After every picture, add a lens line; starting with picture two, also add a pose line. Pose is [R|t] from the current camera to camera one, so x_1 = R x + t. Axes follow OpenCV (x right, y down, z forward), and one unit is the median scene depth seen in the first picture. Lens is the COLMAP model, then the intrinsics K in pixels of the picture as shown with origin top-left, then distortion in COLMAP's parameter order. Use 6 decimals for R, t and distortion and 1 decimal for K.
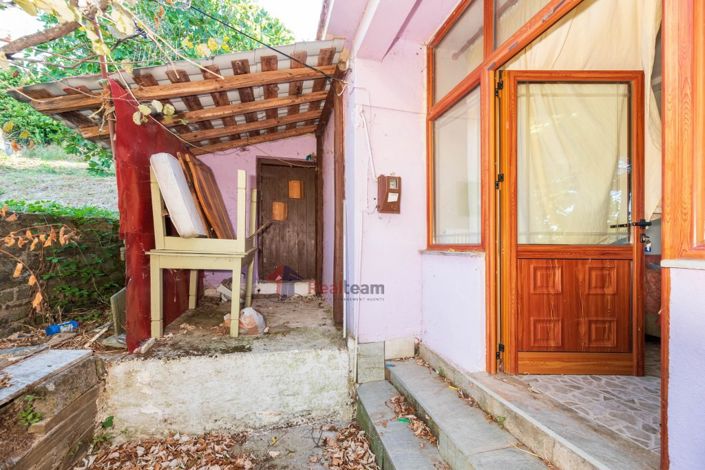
lens RADIAL K [[304.7, 0, 347.5], [0, 304.7, 238.4], [0, 0, 1]] dist [0.002553, -0.000026]
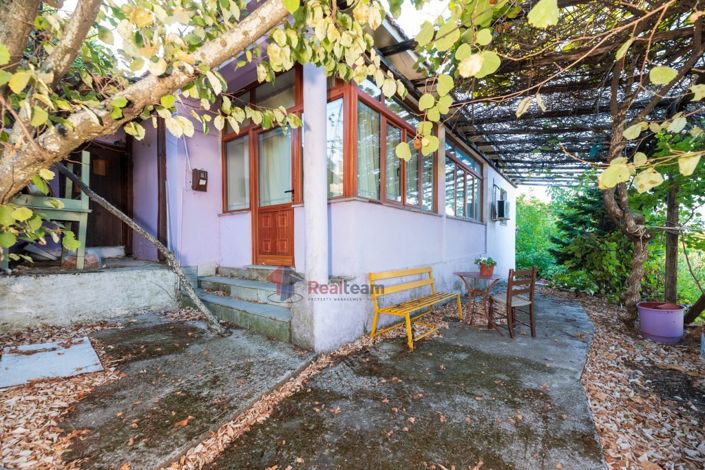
lens RADIAL K [[304.7, 0, 351.0], [0, 304.7, 240.9], [0, 0, 1]] dist [0.002553, -0.000026]
pose [[0.780621, -0.010574, 0.624916, -0.299897], [-0.000558, 0.999845, 0.017614, 0.181424], [-0.625005, -0.014098, 0.780494, -0.963194]]
